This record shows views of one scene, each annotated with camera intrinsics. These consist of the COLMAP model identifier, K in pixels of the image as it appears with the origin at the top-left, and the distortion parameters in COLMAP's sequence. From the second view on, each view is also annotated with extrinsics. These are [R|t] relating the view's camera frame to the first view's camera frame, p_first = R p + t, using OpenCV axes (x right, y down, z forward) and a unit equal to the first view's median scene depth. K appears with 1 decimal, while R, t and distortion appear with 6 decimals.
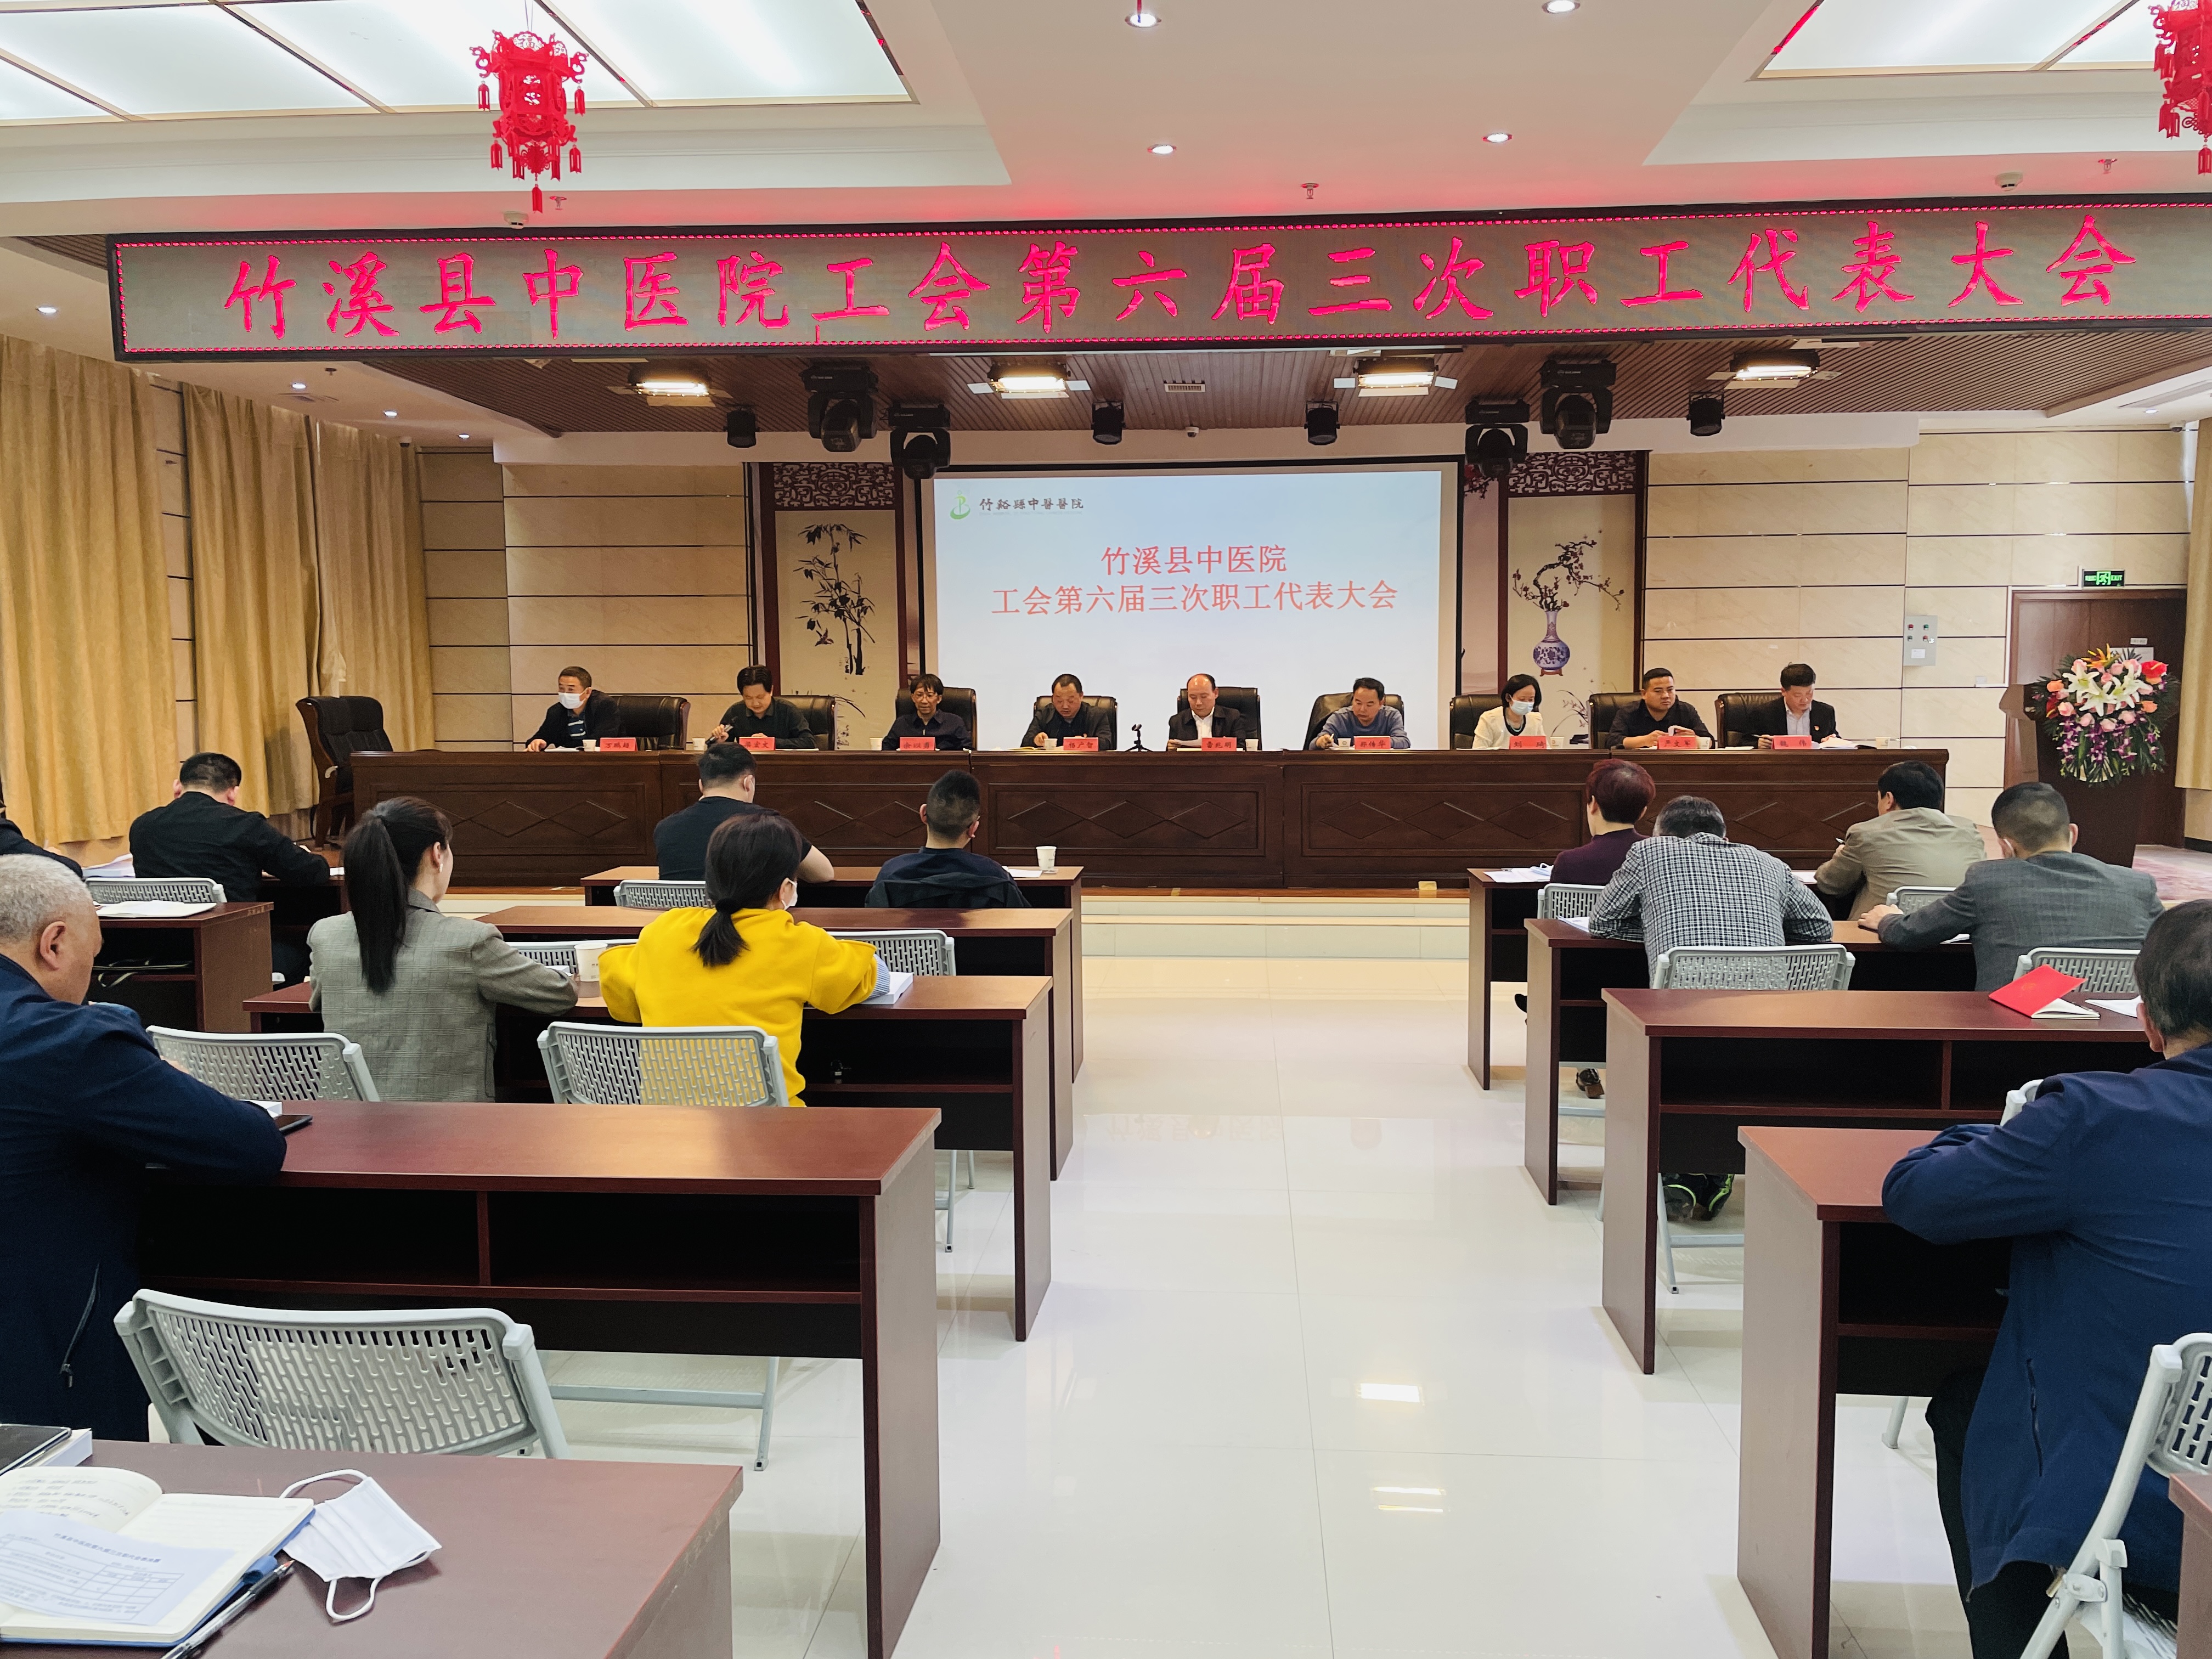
lens RADIAL K [[1931.2, 0, 1097.9], [0, 1931.2, 809.4], [0, 0, 1]] dist [0.064274, -0.146801]
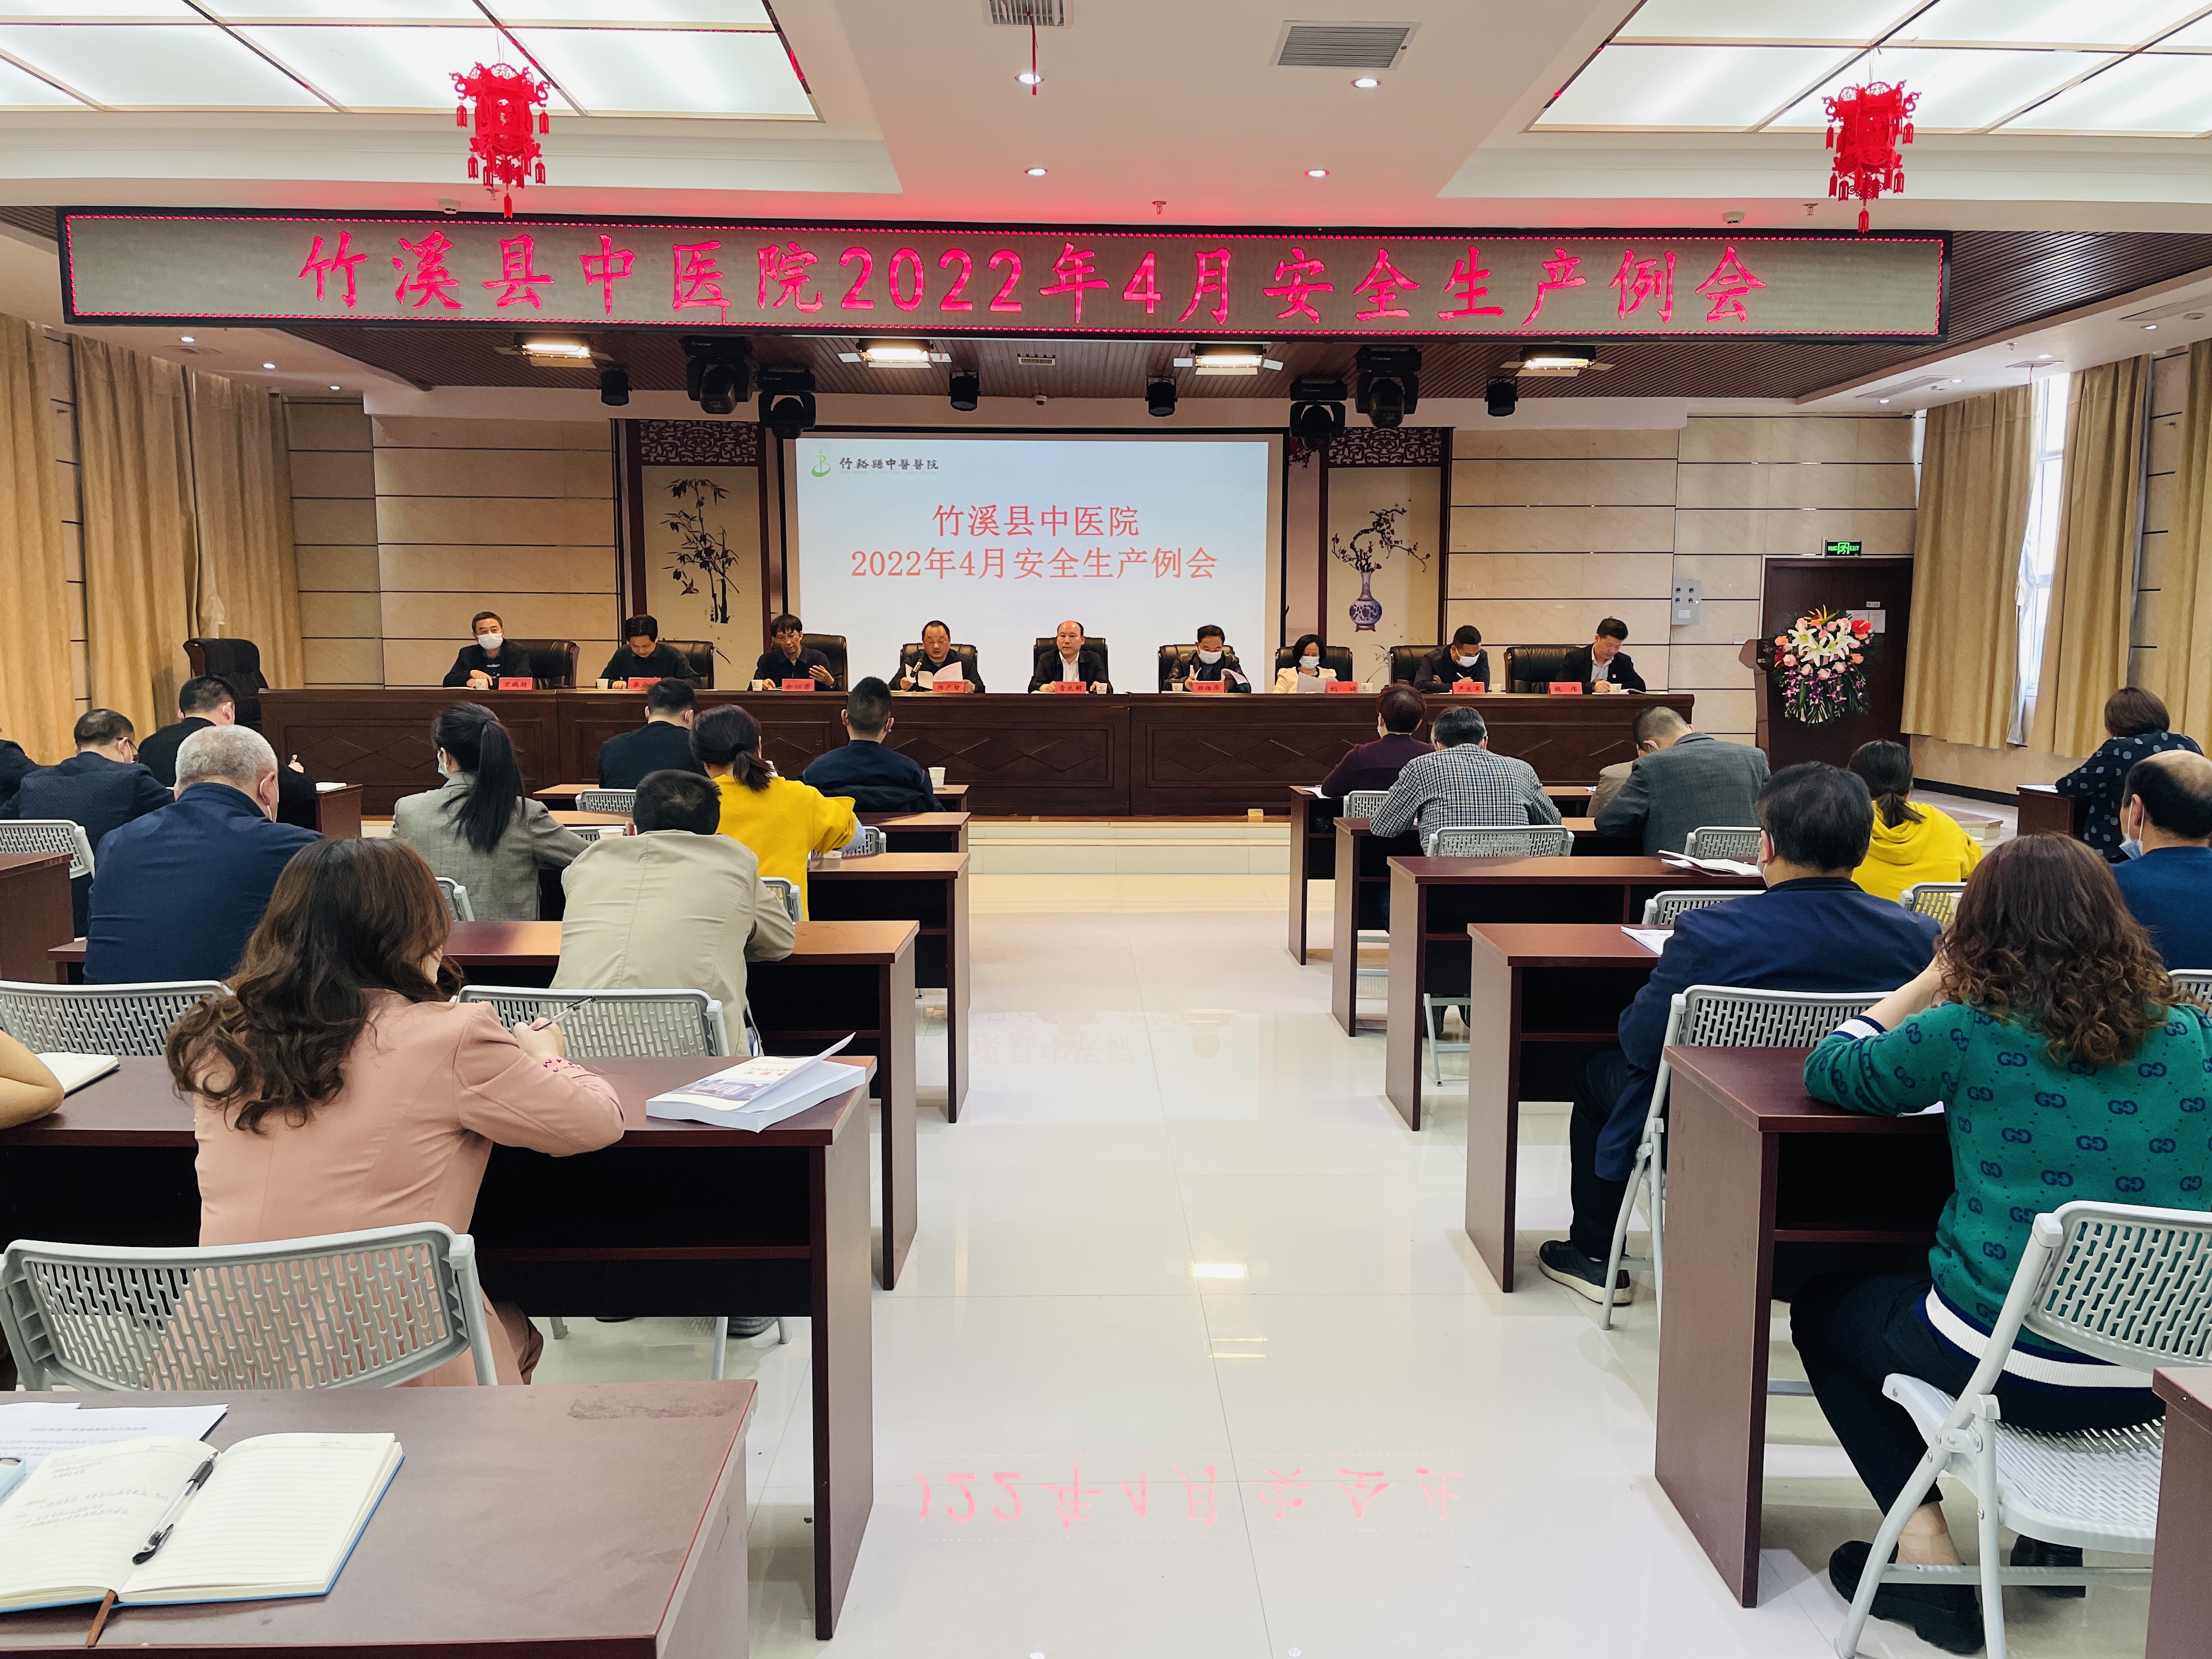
lens RADIAL K [[1931.2, 0, 1135.8], [0, 1931.2, 844.2], [0, 0, 1]] dist [0.064274, -0.146801]
pose [[0.994105, -0.002222, 0.108403, -0.018761], [-0.002079, 0.999215, 0.039549, 0.010691], [-0.108406, -0.039541, 0.993320, -0.101005]]
